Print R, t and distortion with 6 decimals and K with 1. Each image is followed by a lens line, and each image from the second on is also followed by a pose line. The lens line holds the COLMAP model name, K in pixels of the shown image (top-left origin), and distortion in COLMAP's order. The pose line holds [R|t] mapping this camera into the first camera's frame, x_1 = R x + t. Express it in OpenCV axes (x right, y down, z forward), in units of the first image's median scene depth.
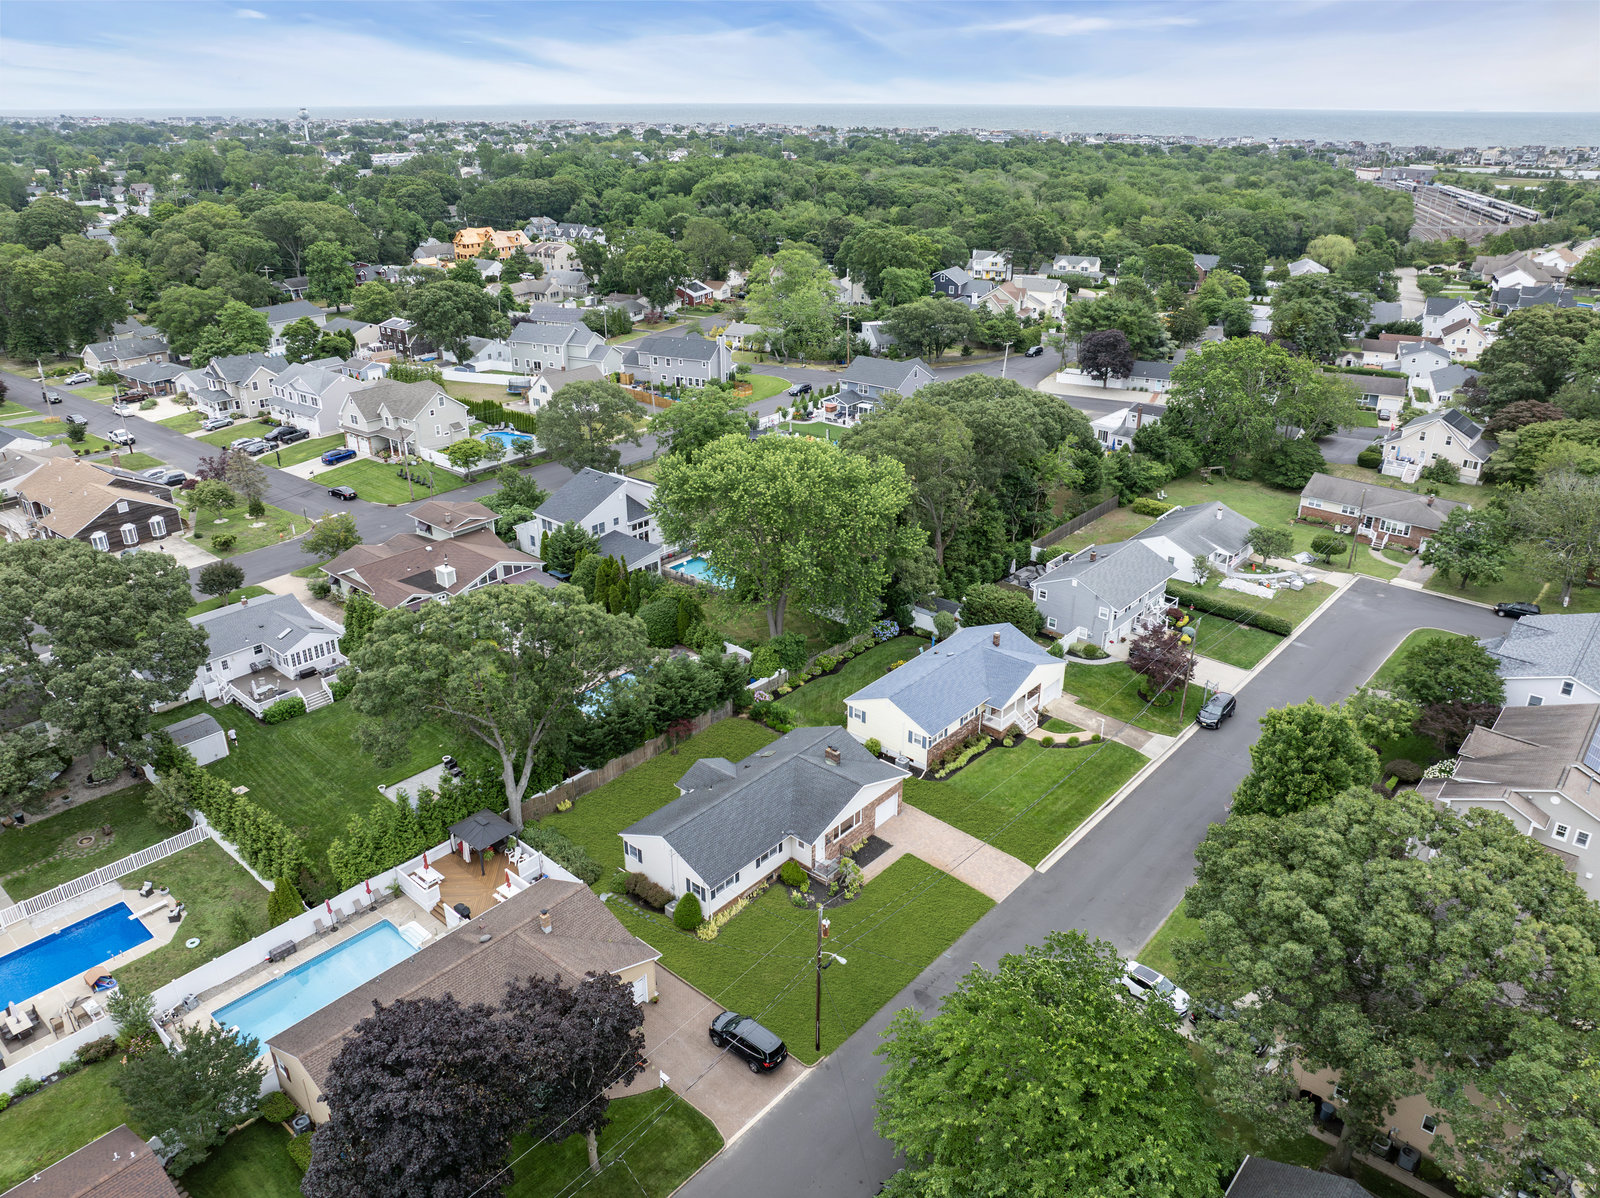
lens RADIAL K [[1129.9, 0, 809.4], [0, 1129.9, 591.6], [0, 0, 1]] dist [-0.032049, -0.010445]
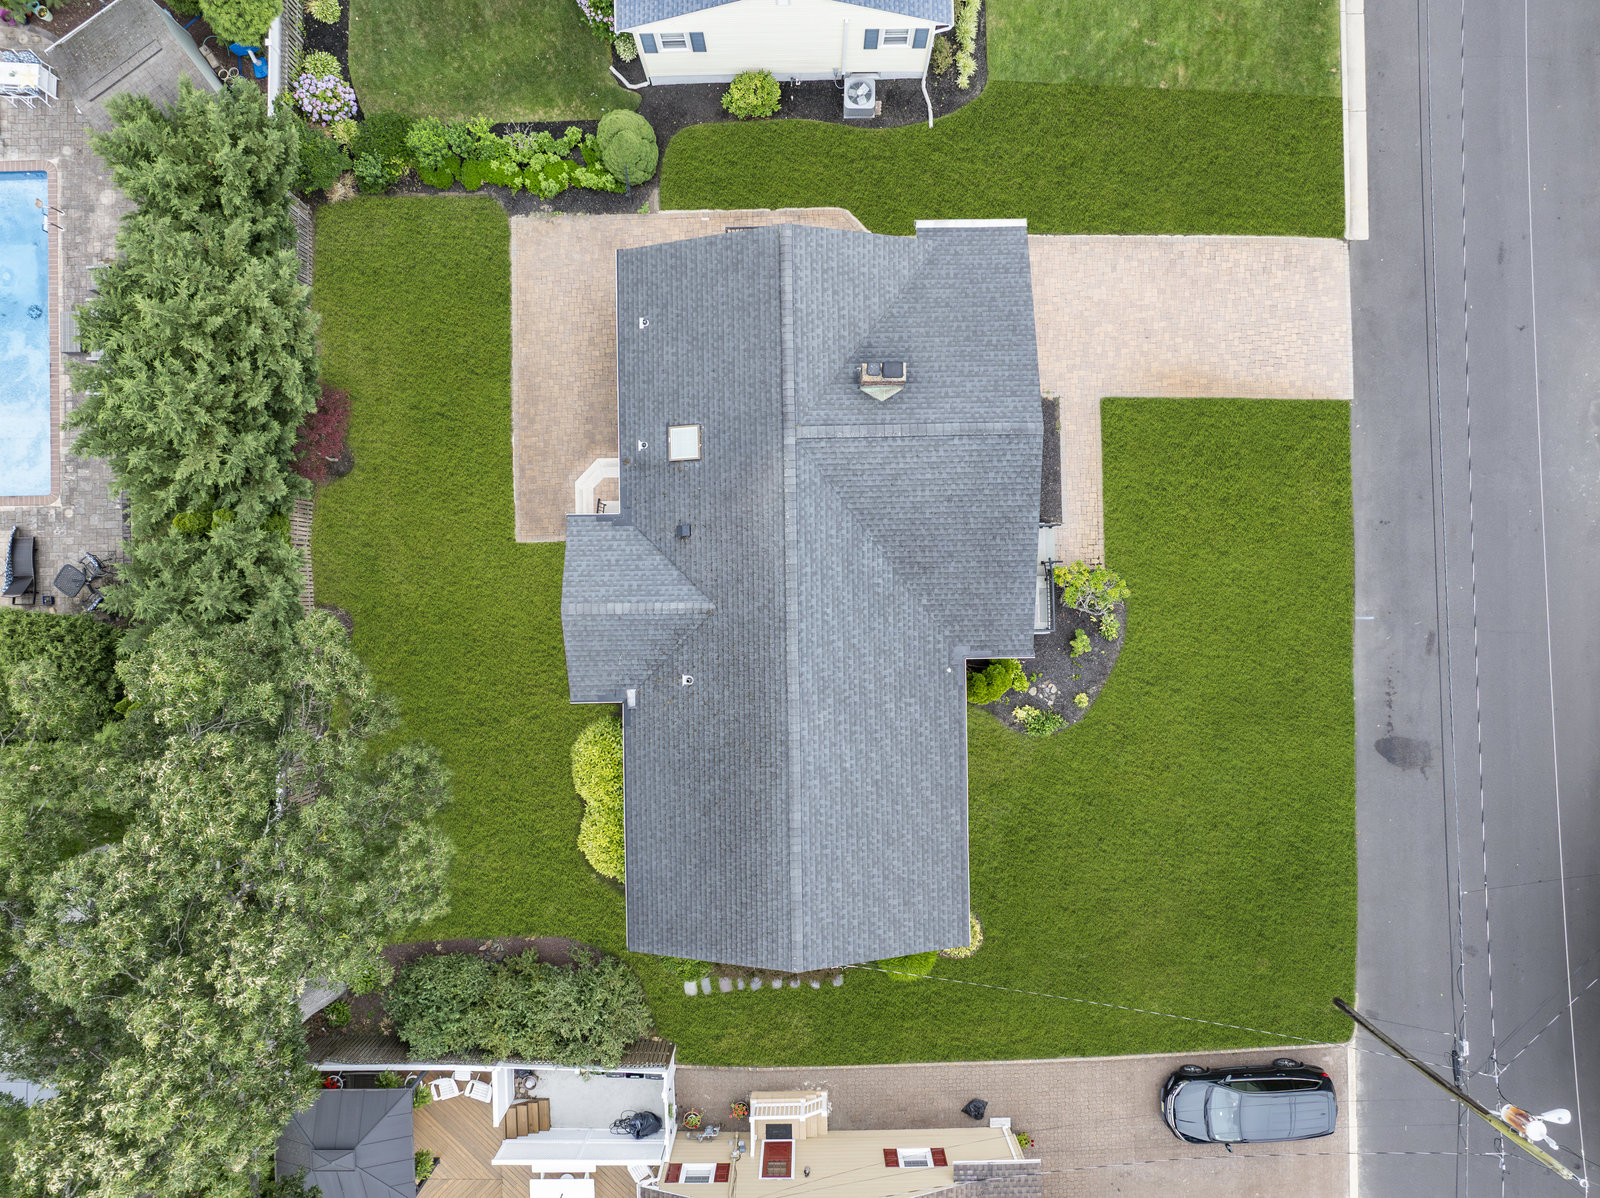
lens RADIAL K [[1129.9, 0, 809.4], [0, 1129.9, 591.6], [0, 0, 1]] dist [-0.032049, -0.010445]
pose [[0.749295, -0.662234, -0.002029, -0.033723], [0.270231, 0.302957, 0.913888, -0.131208], [-0.604593, -0.685320, 0.405961, 0.727848]]
